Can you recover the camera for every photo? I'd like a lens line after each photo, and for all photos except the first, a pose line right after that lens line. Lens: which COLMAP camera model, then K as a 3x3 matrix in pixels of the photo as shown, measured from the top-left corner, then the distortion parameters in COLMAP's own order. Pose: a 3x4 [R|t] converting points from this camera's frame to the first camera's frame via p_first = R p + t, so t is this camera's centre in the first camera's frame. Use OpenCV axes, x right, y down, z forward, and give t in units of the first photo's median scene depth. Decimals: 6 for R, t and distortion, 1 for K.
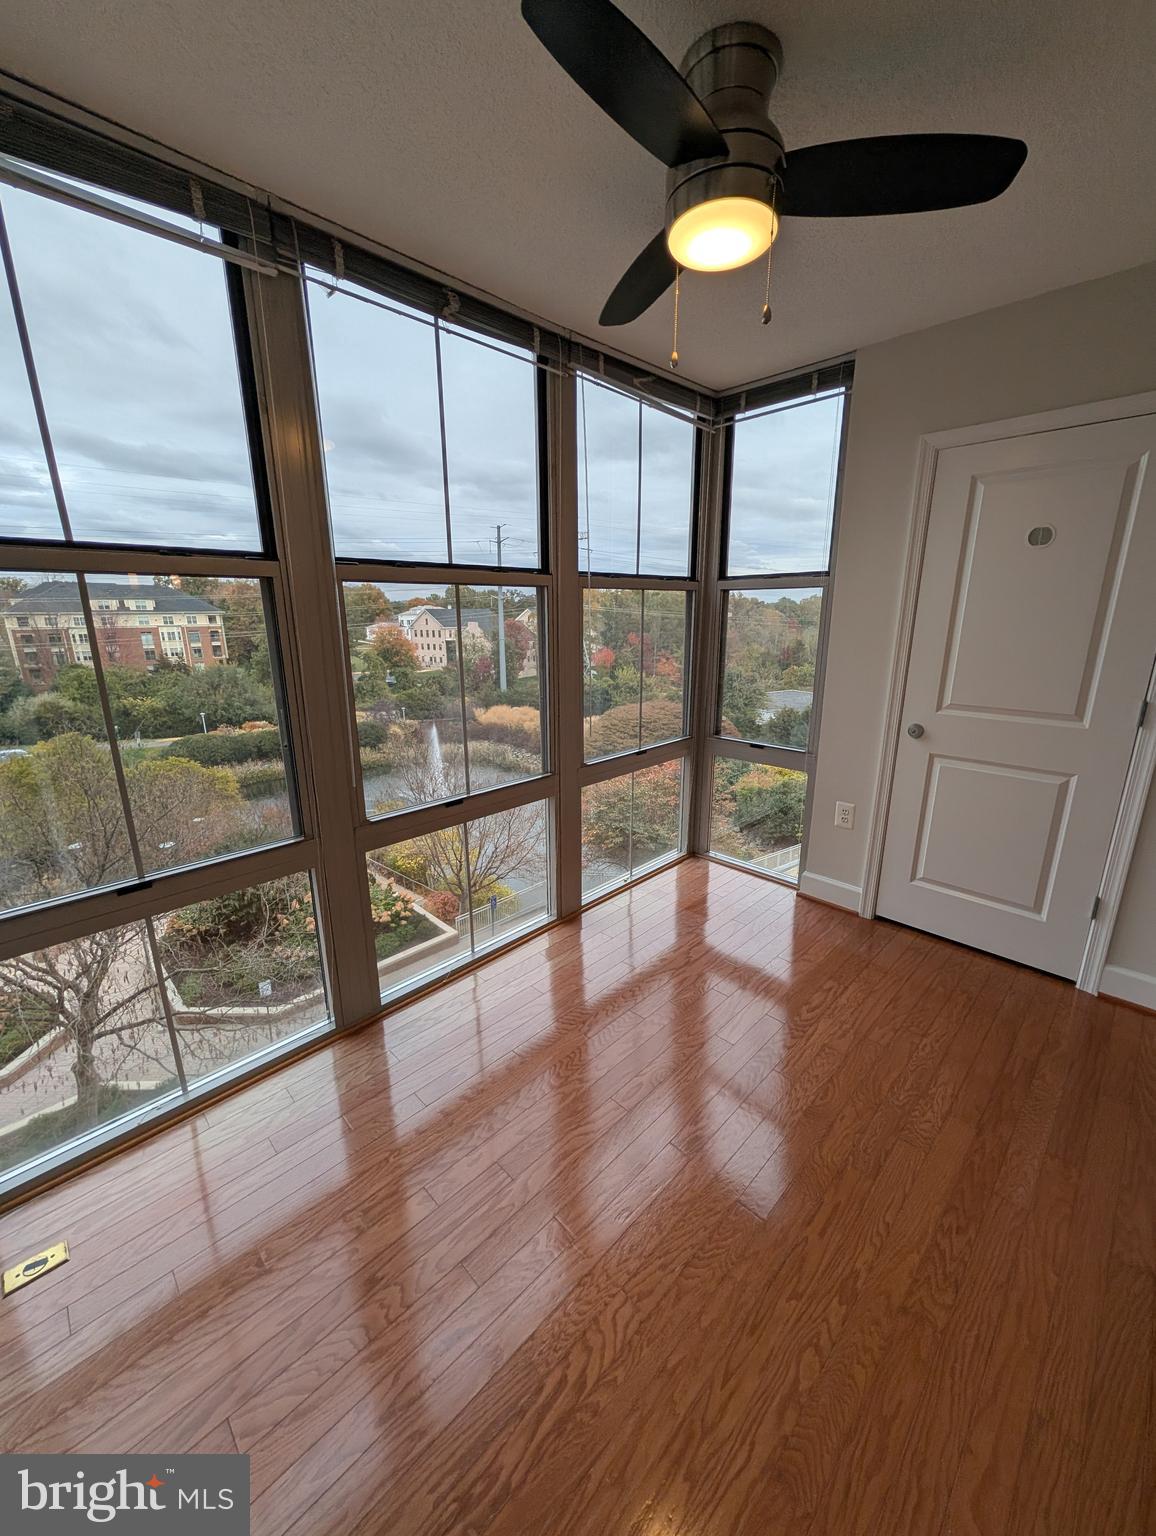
lens RADIAL K [[588.7, 0, 580.9], [0, 588.7, 766.1], [0, 0, 1]] dist [-0.000399, 0.000544]
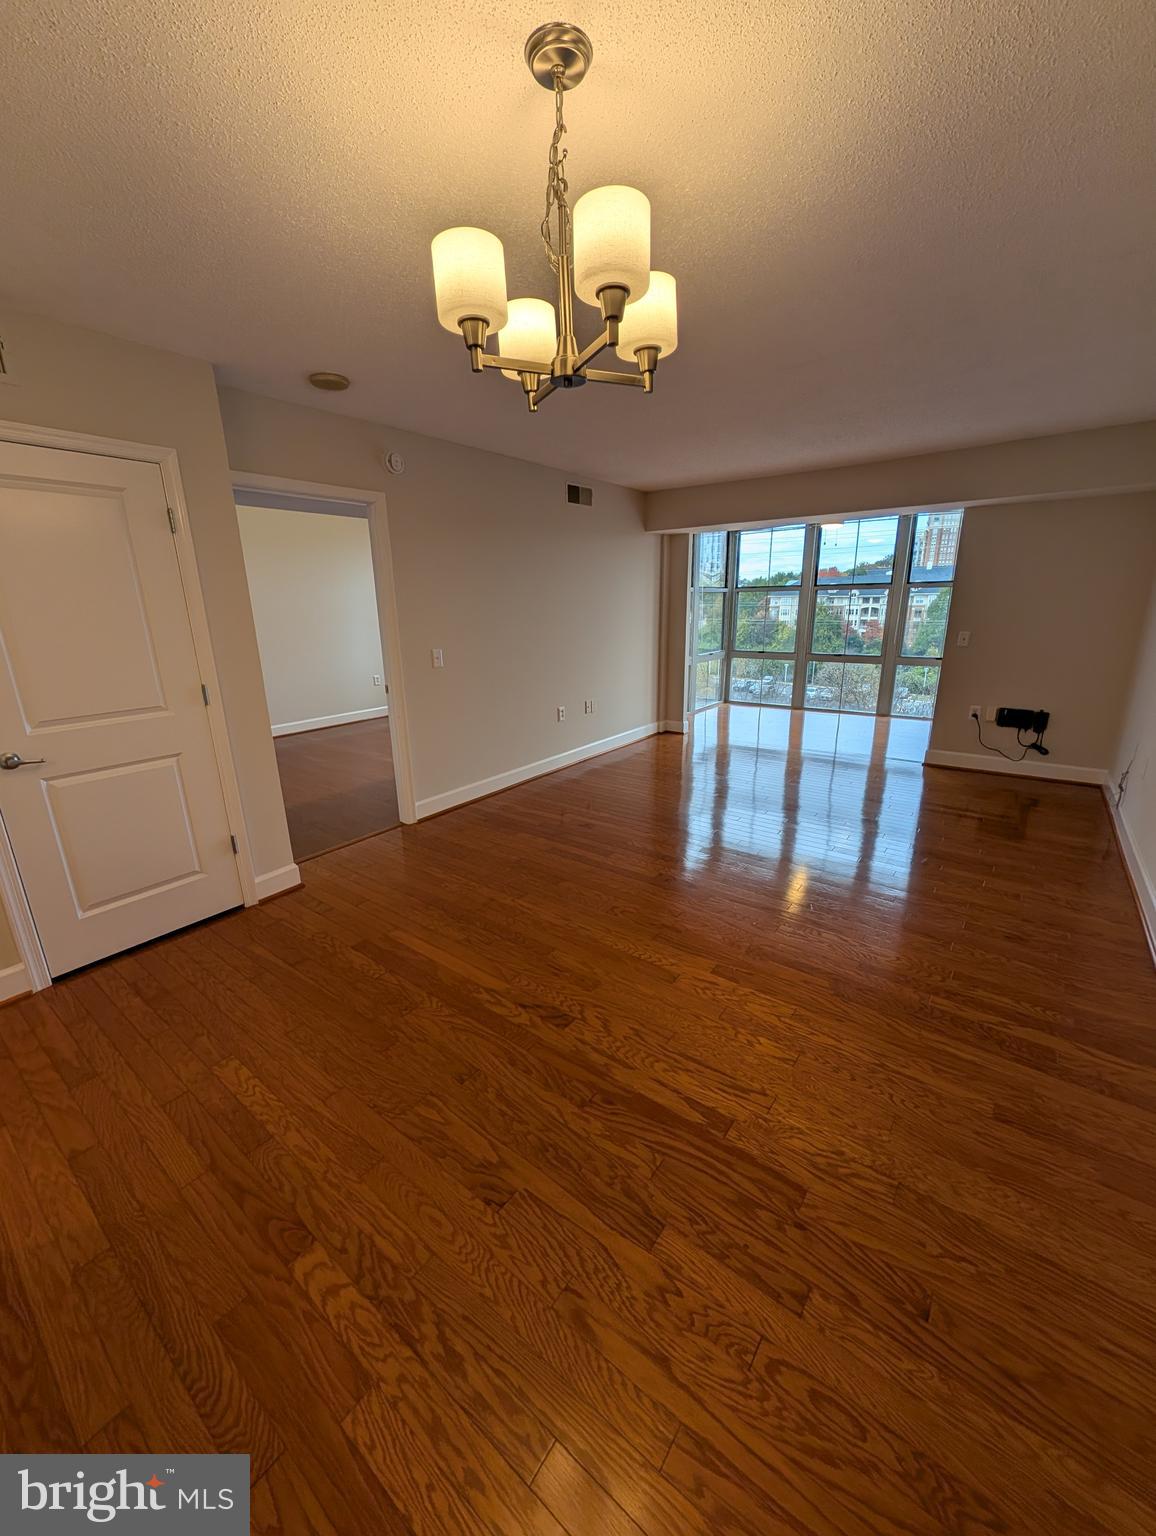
lens RADIAL K [[588.7, 0, 582.4], [0, 588.7, 768.7], [0, 0, 1]] dist [-0.000399, 0.000544]
pose [[0.141913, 0.274434, -0.951077, 2.606549], [-0.237135, 0.942249, 0.236503, 0.199536], [0.961055, 0.191971, 0.198795, -0.836744]]
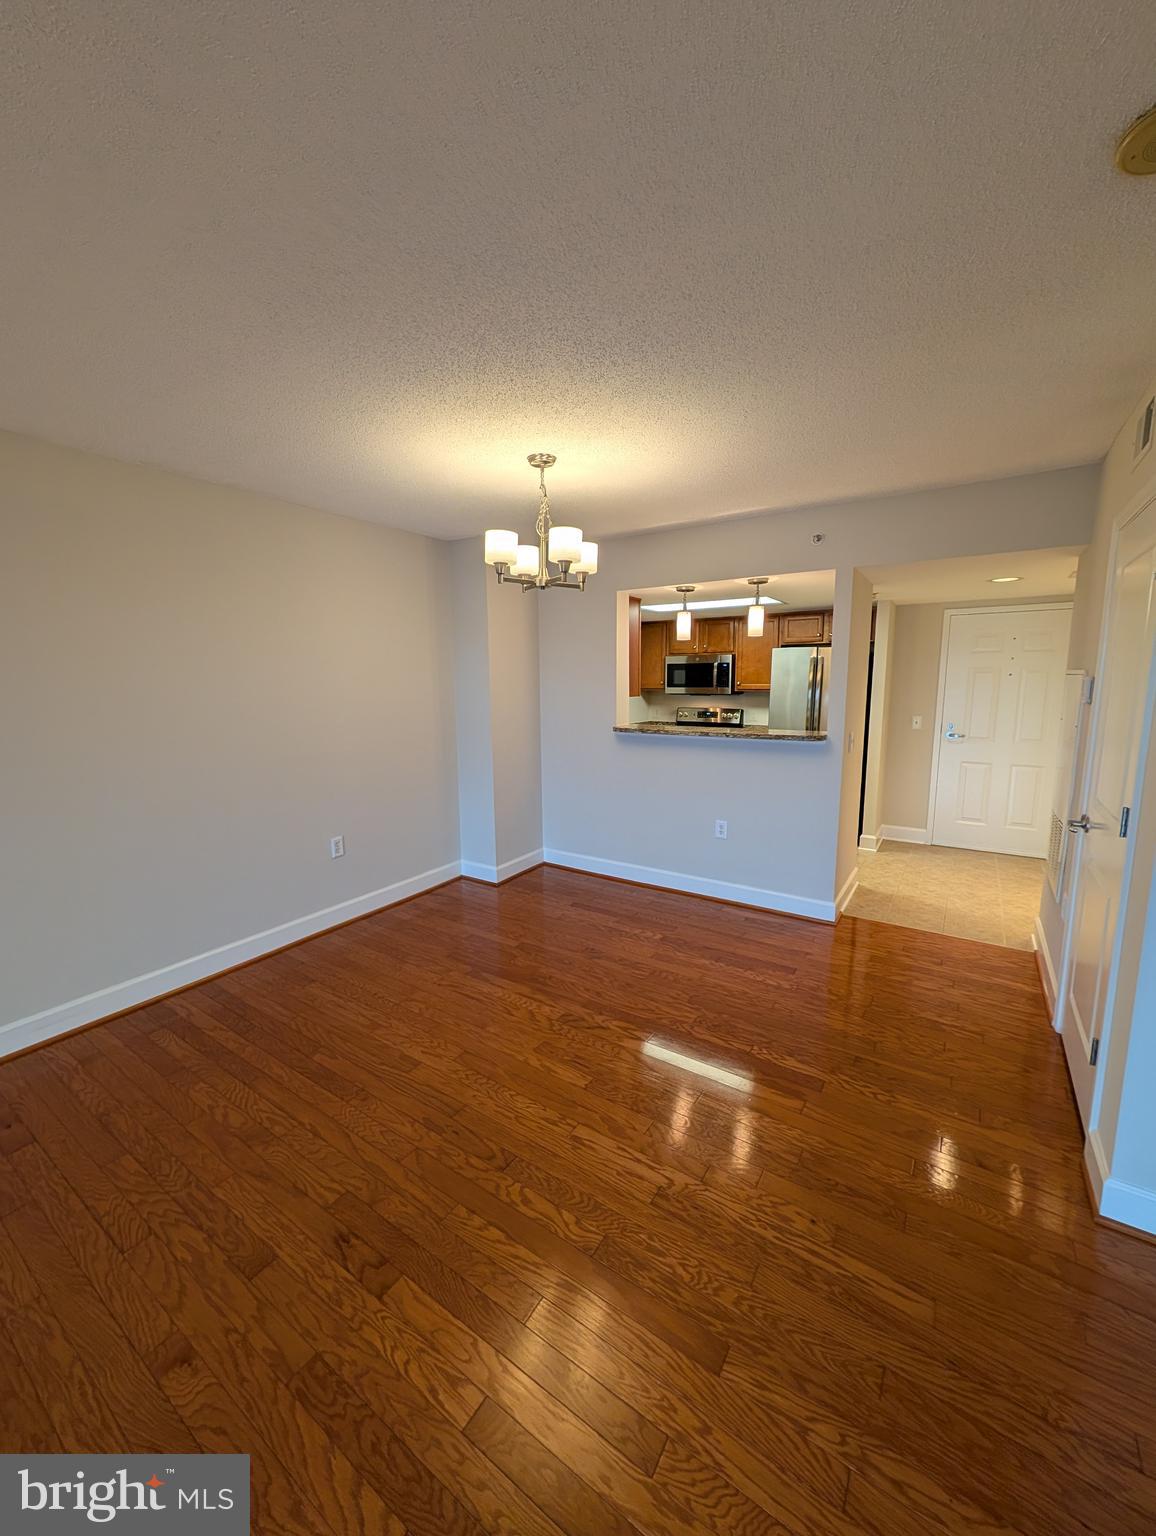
lens RADIAL K [[588.7, 0, 579.7], [0, 588.7, 764.8], [0, 0, 1]] dist [-0.000399, 0.000544]
pose [[-0.199175, -0.138929, 0.970066, 0.956263], [0.260661, 0.946728, 0.189106, 0.127469], [-0.944661, 0.290524, -0.152351, -0.621735]]
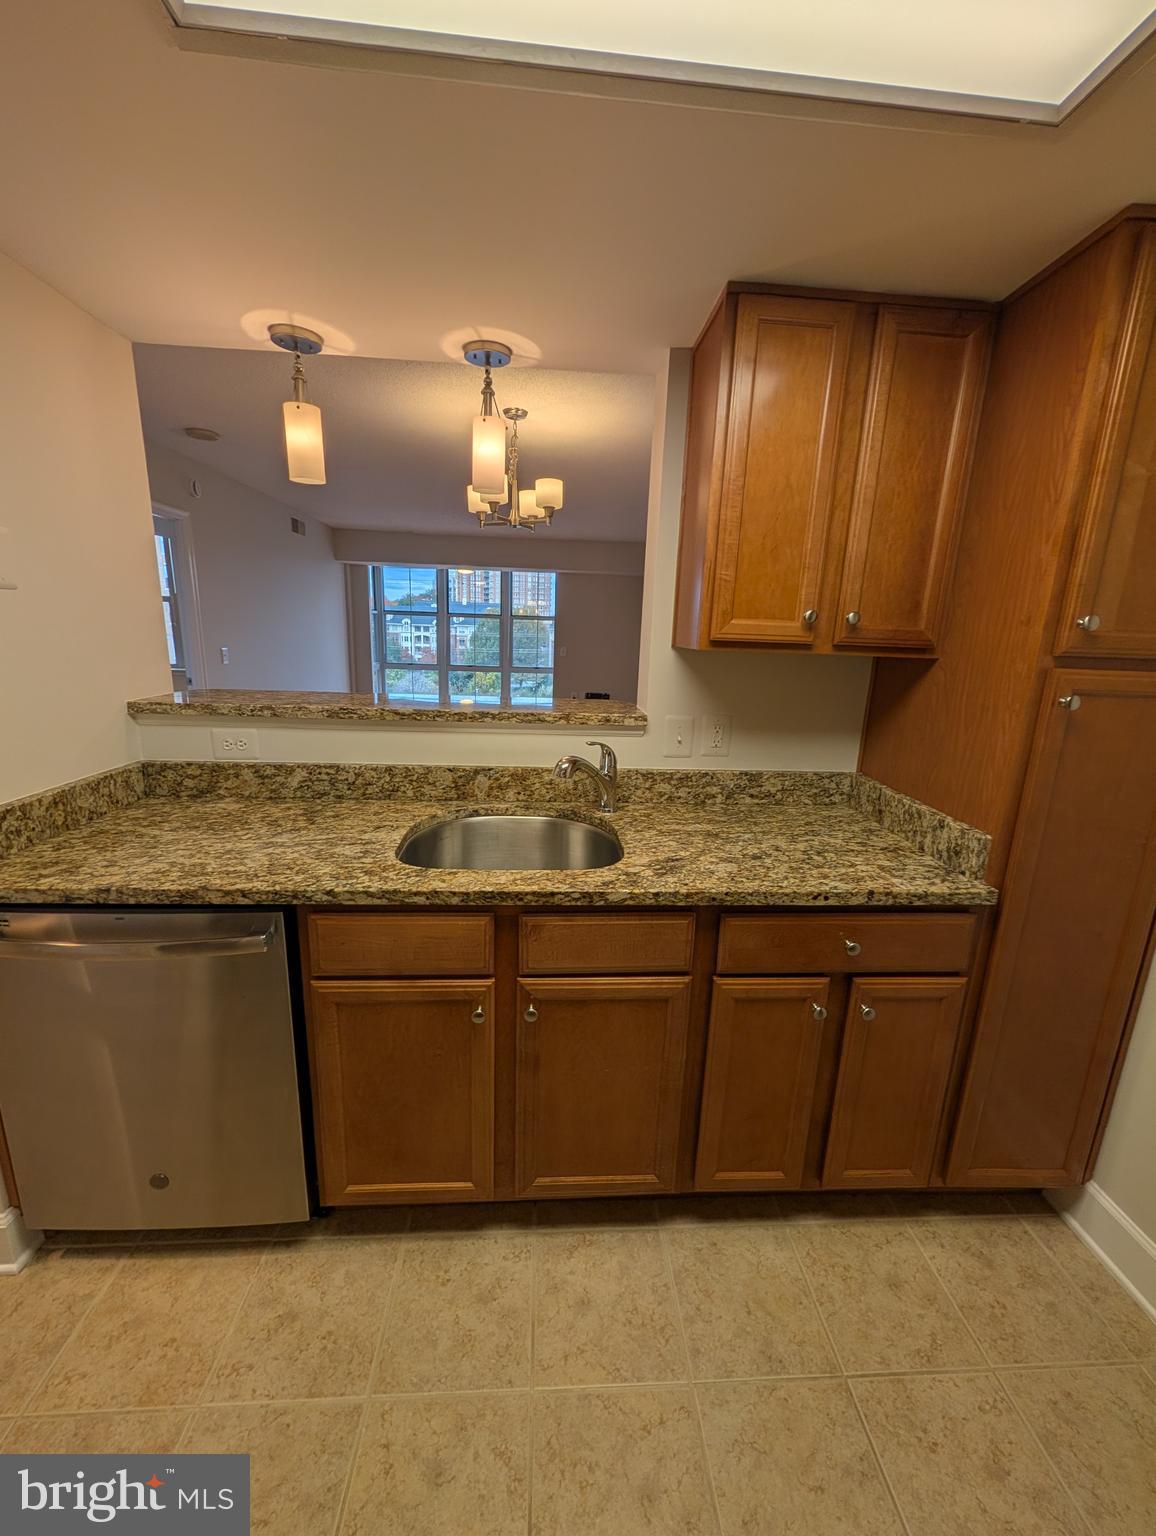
lens RADIAL K [[588.7, 0, 581.8], [0, 588.7, 767.0], [0, 0, 1]] dist [-0.000399, 0.000544]
pose [[0.748348, 0.179949, -0.638431, 3.024221], [-0.206669, 0.977842, 0.033364, 0.434064], [0.630288, 0.106976, 0.768956, -1.624552]]
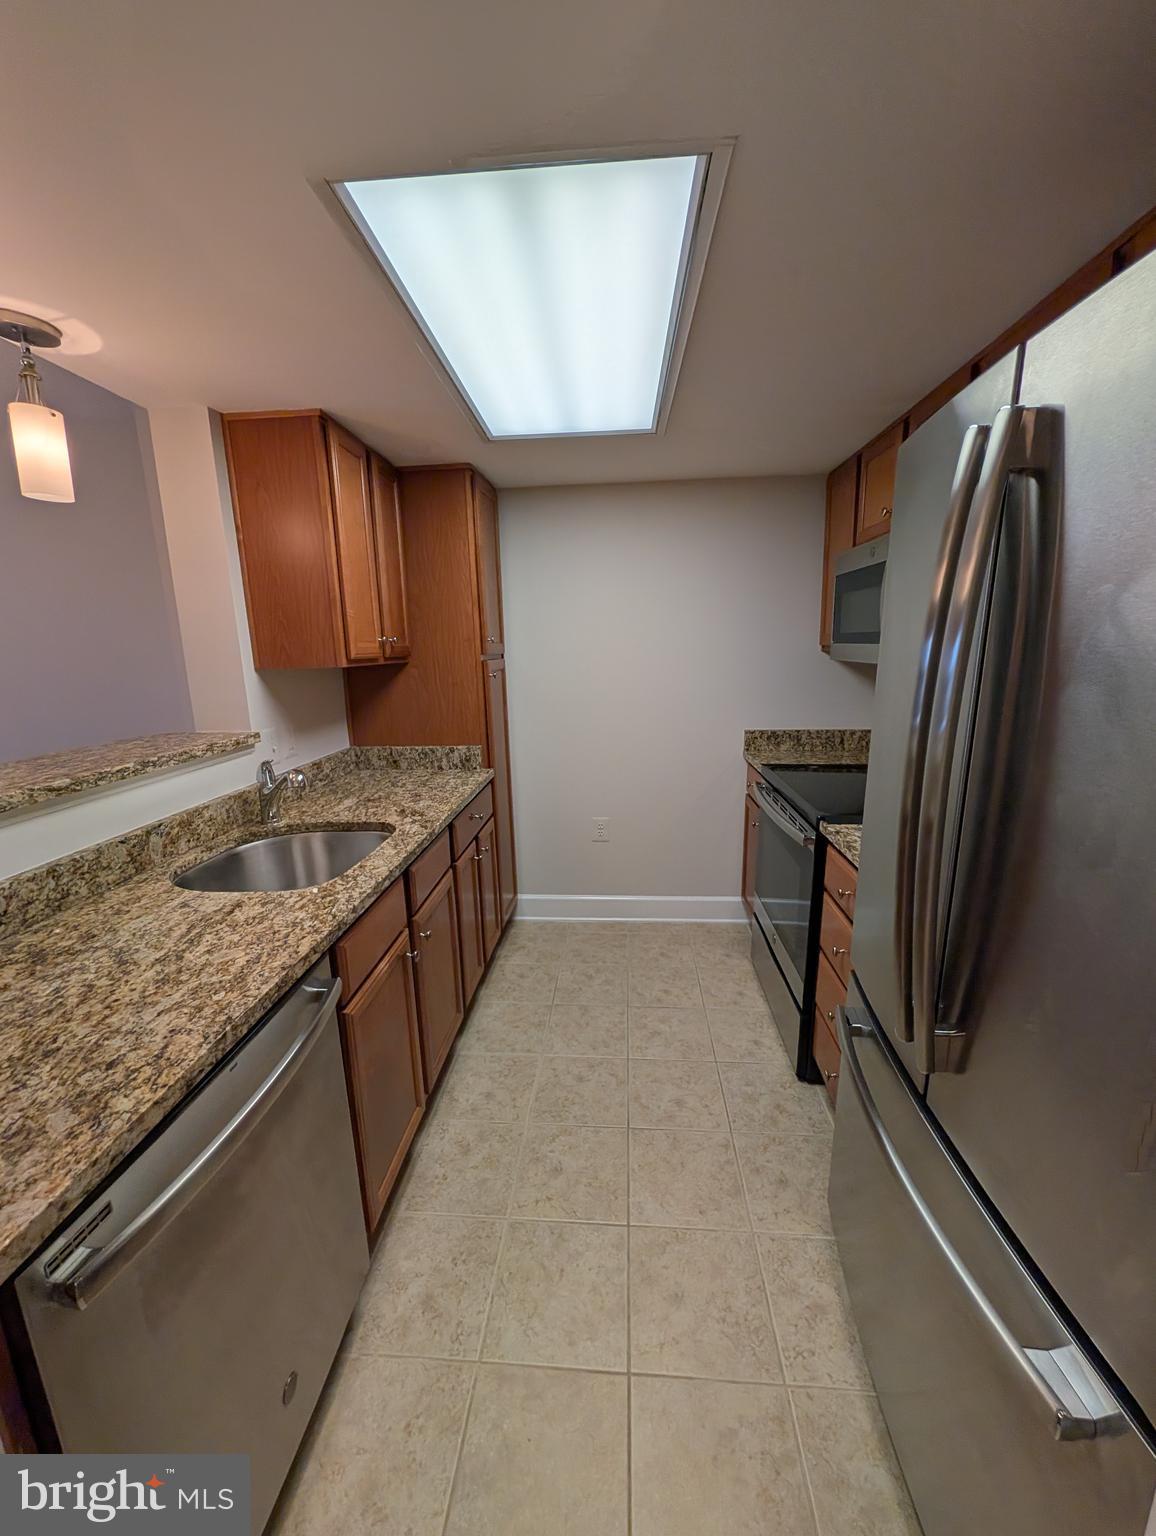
lens RADIAL K [[588.7, 0, 582.0], [0, 588.7, 767.2], [0, 0, 1]] dist [-0.000399, 0.000544]
pose [[0.756194, -0.146178, 0.637811, 2.470323], [0.185738, 0.982587, 0.004983, 0.498885], [-0.627433, 0.114698, 0.770177, -1.890099]]
